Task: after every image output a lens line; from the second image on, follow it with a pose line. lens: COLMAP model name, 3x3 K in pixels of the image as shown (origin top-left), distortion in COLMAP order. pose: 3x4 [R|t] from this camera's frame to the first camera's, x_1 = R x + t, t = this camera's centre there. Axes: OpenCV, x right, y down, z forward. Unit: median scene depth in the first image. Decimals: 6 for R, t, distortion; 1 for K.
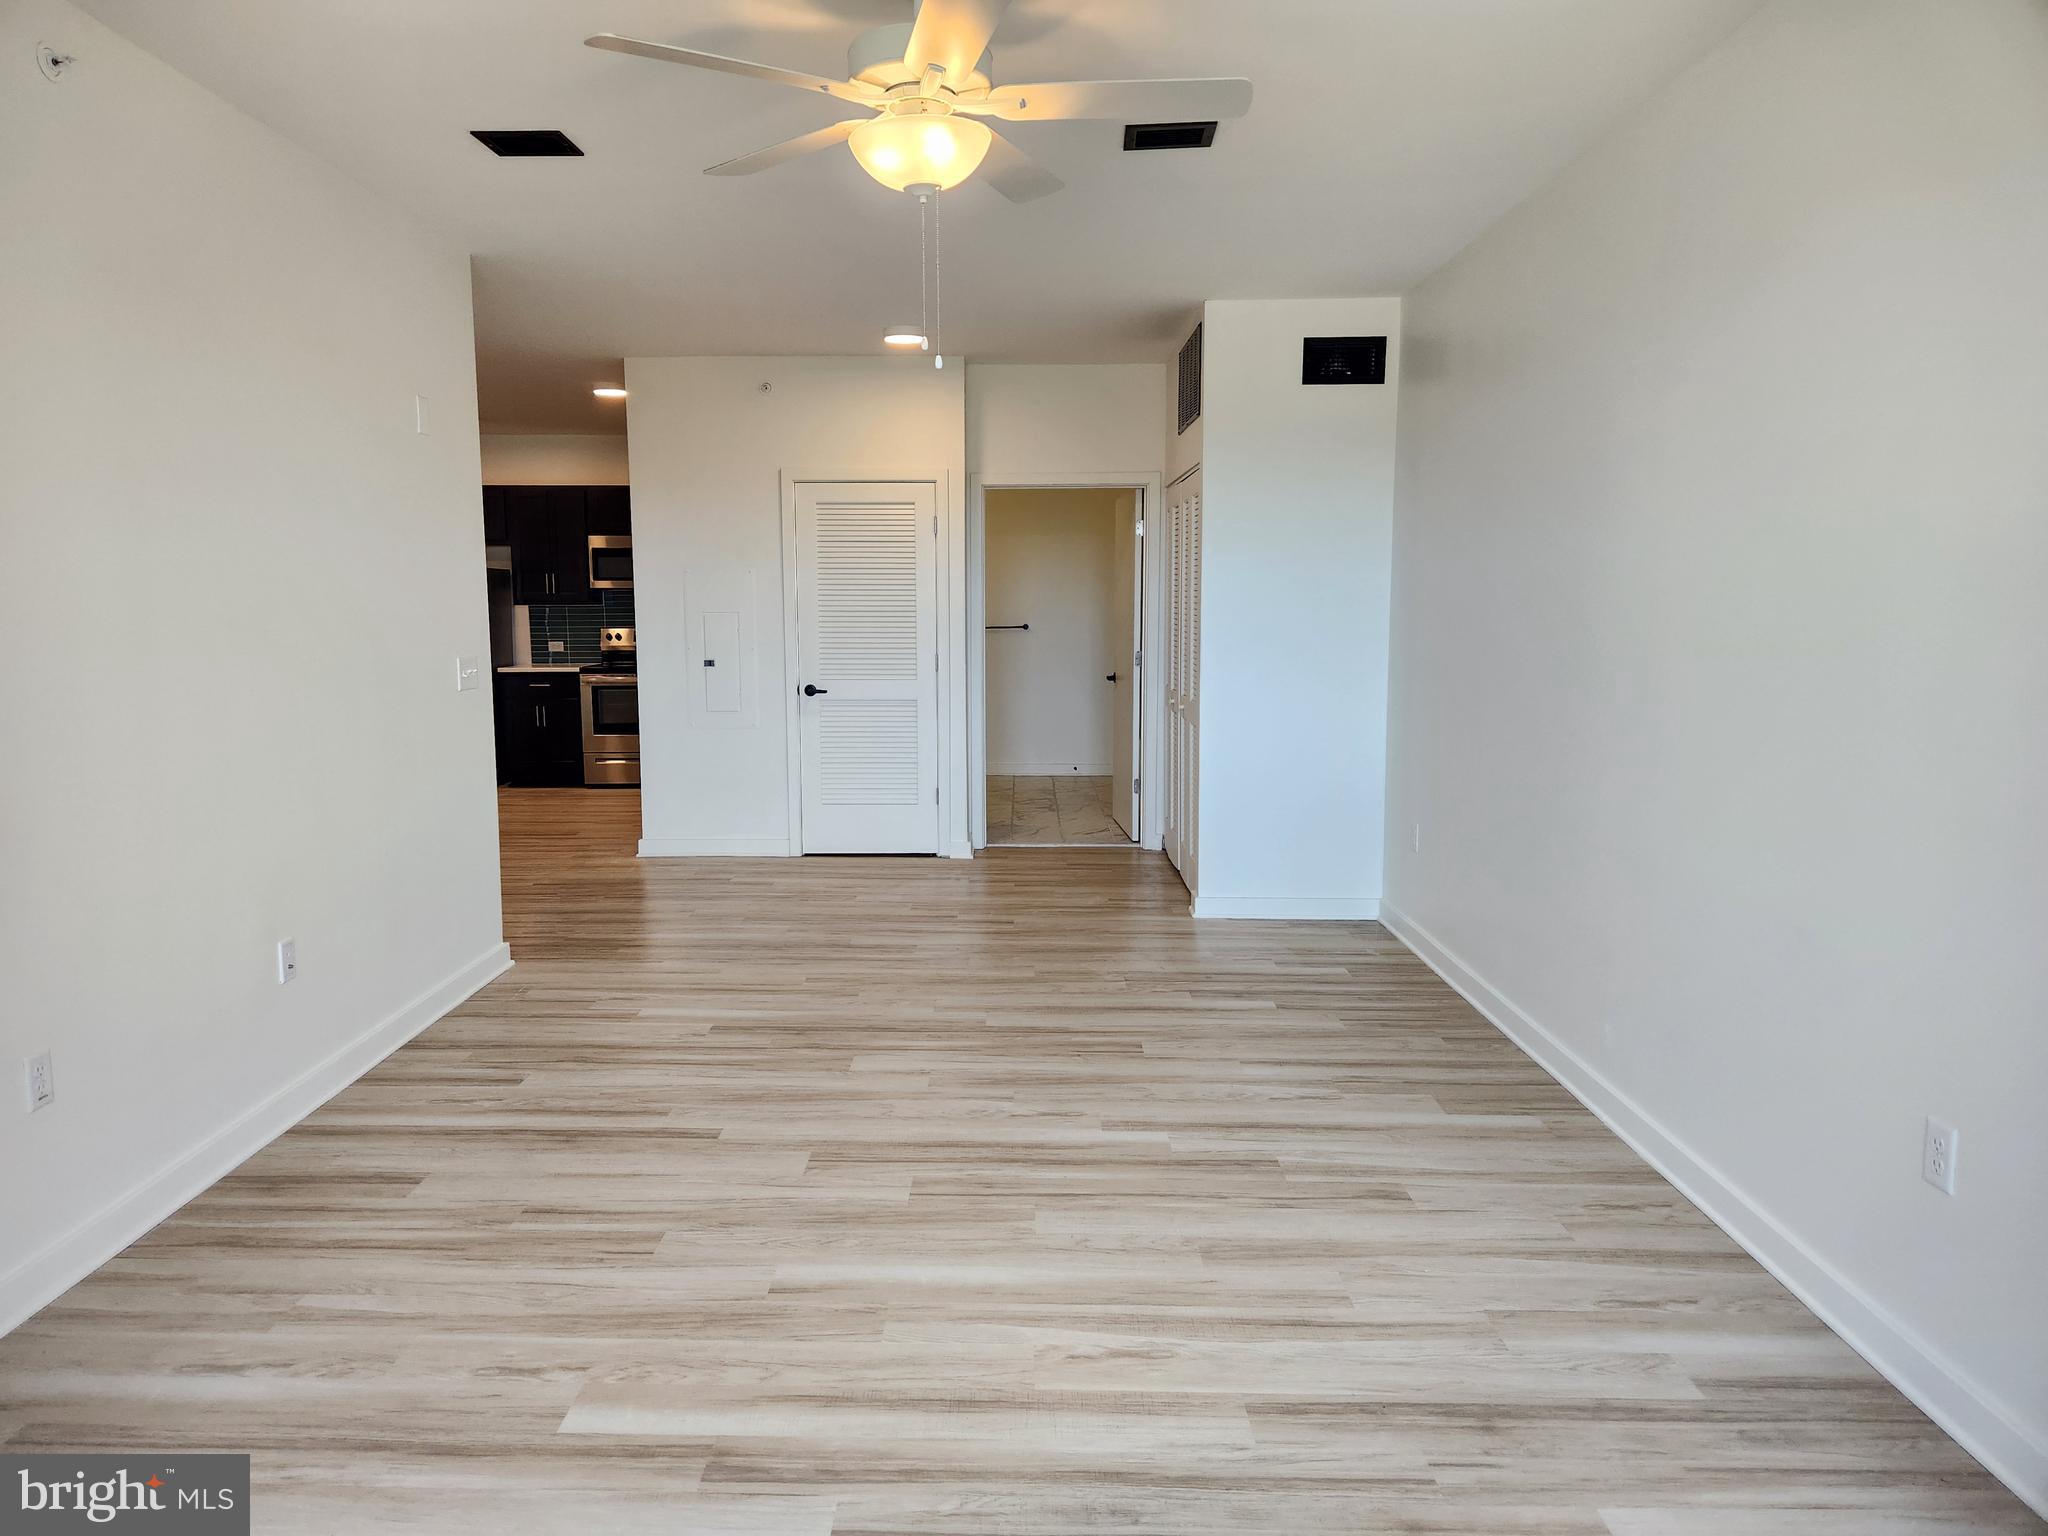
lens RADIAL K [[1391.8, 0, 956.5], [0, 1391.8, 716.9], [0, 0, 1]] dist [0.071347, -0.064465]
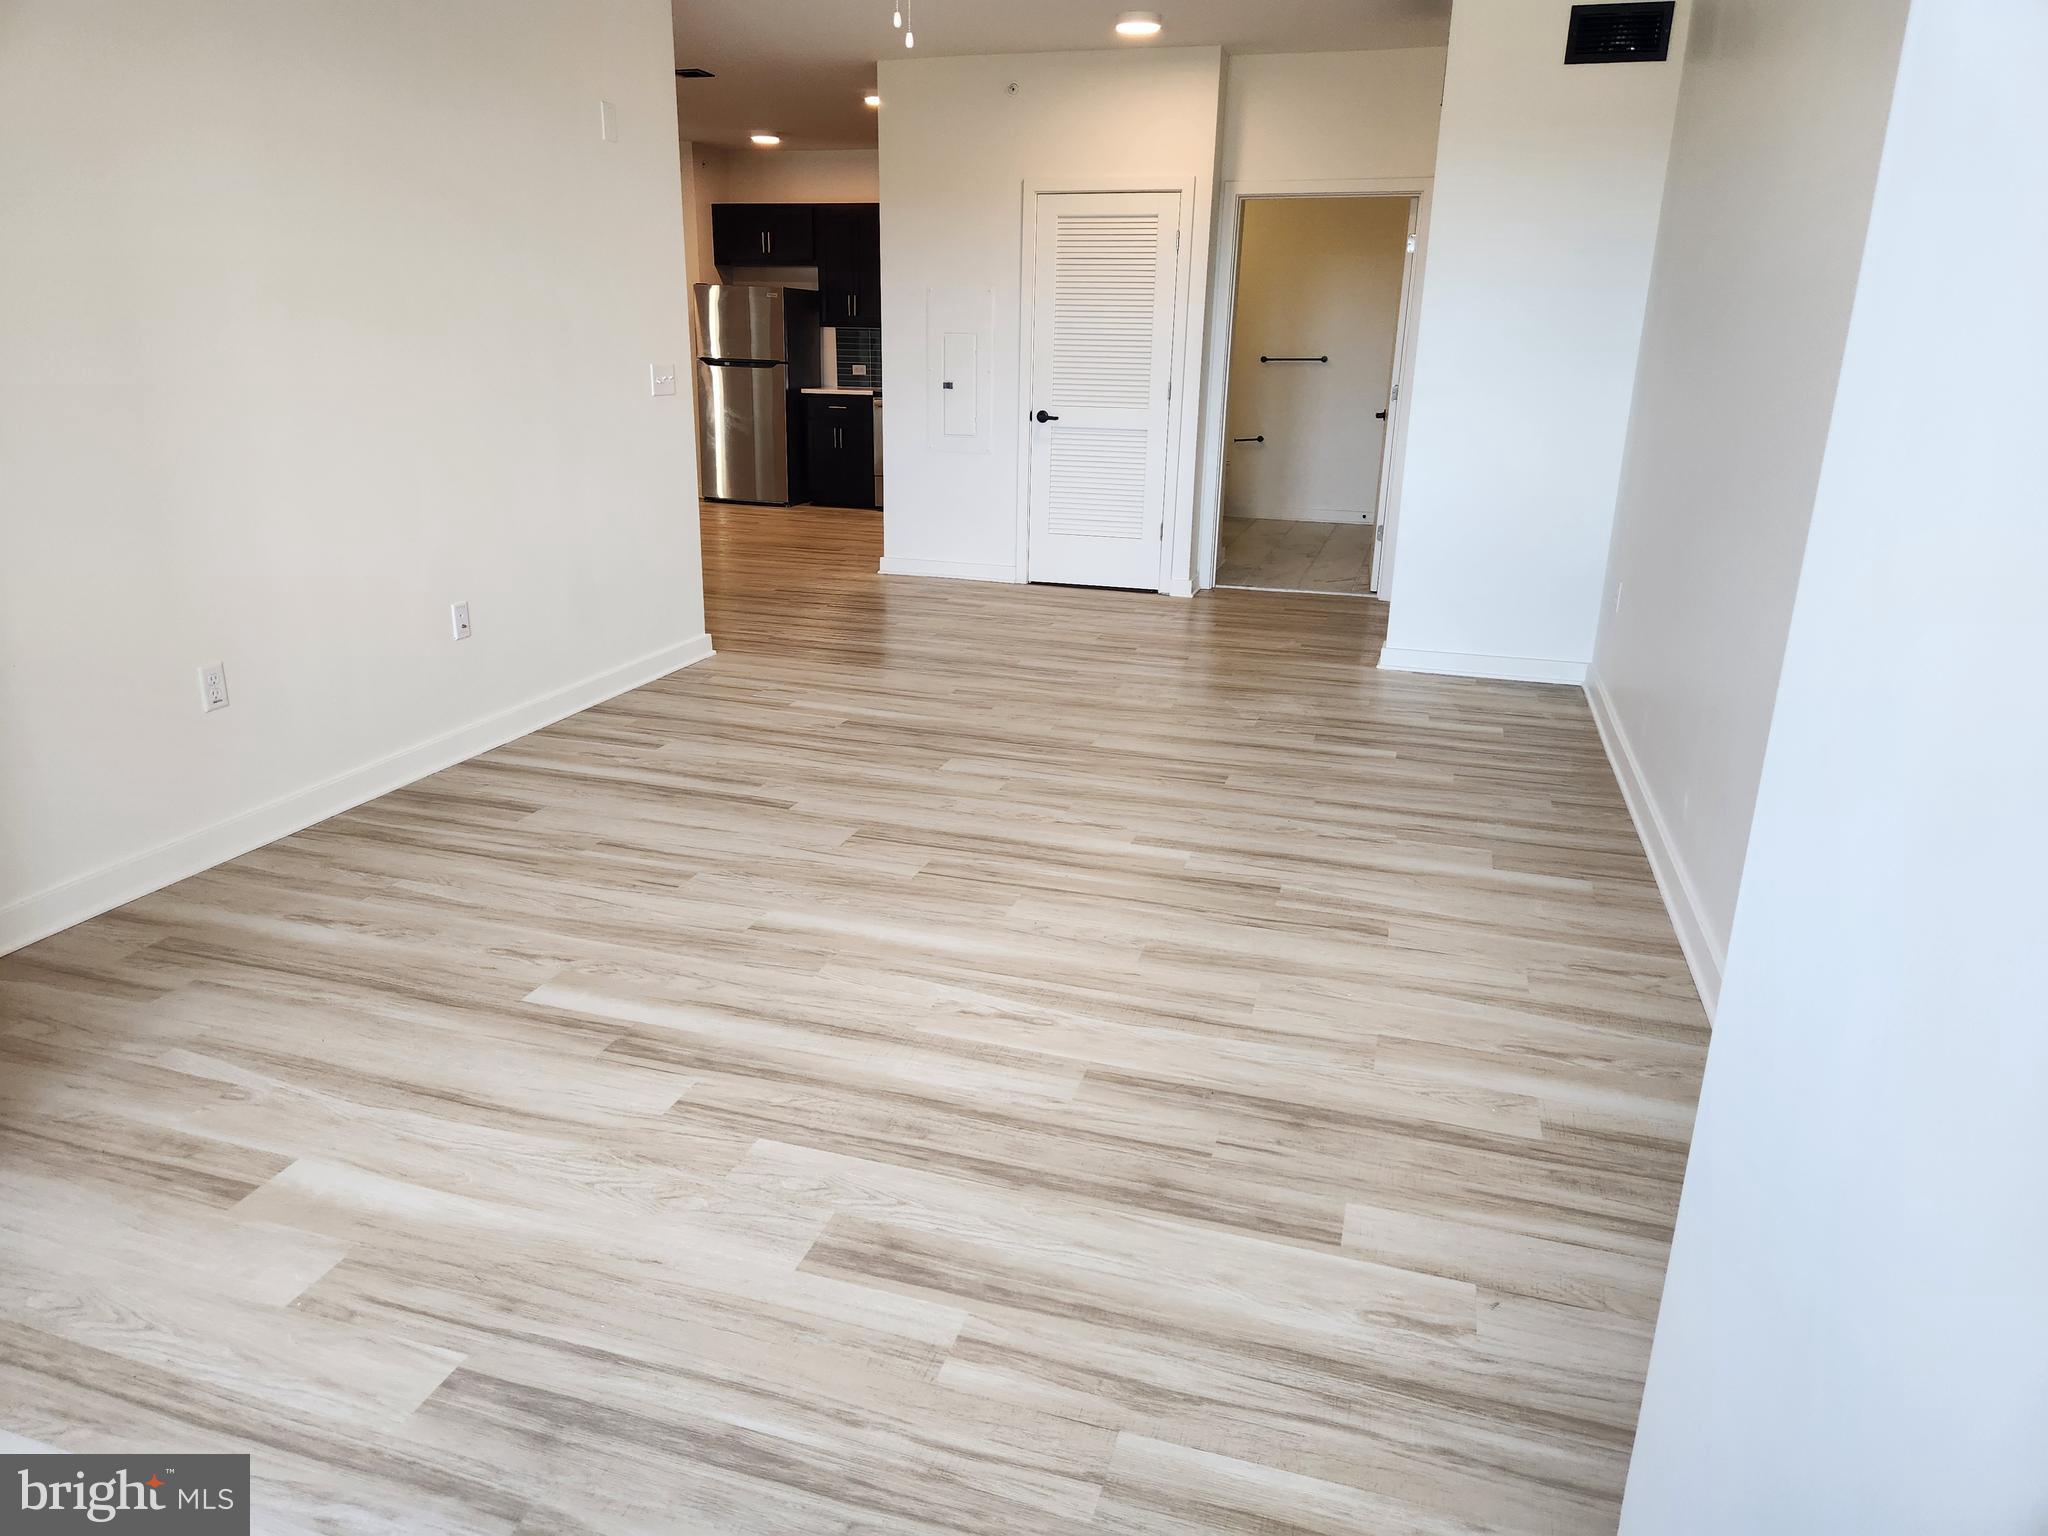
lens RADIAL K [[1391.8, 0, 985.5], [0, 1391.8, 739.7], [0, 0, 1]] dist [0.071347, -0.064465]
pose [[0.960119, 0.097534, -0.262030, 0.267661], [-0.045060, 0.978909, 0.199267, 0.018760], [0.275938, -0.179513, 0.944263, 0.006494]]
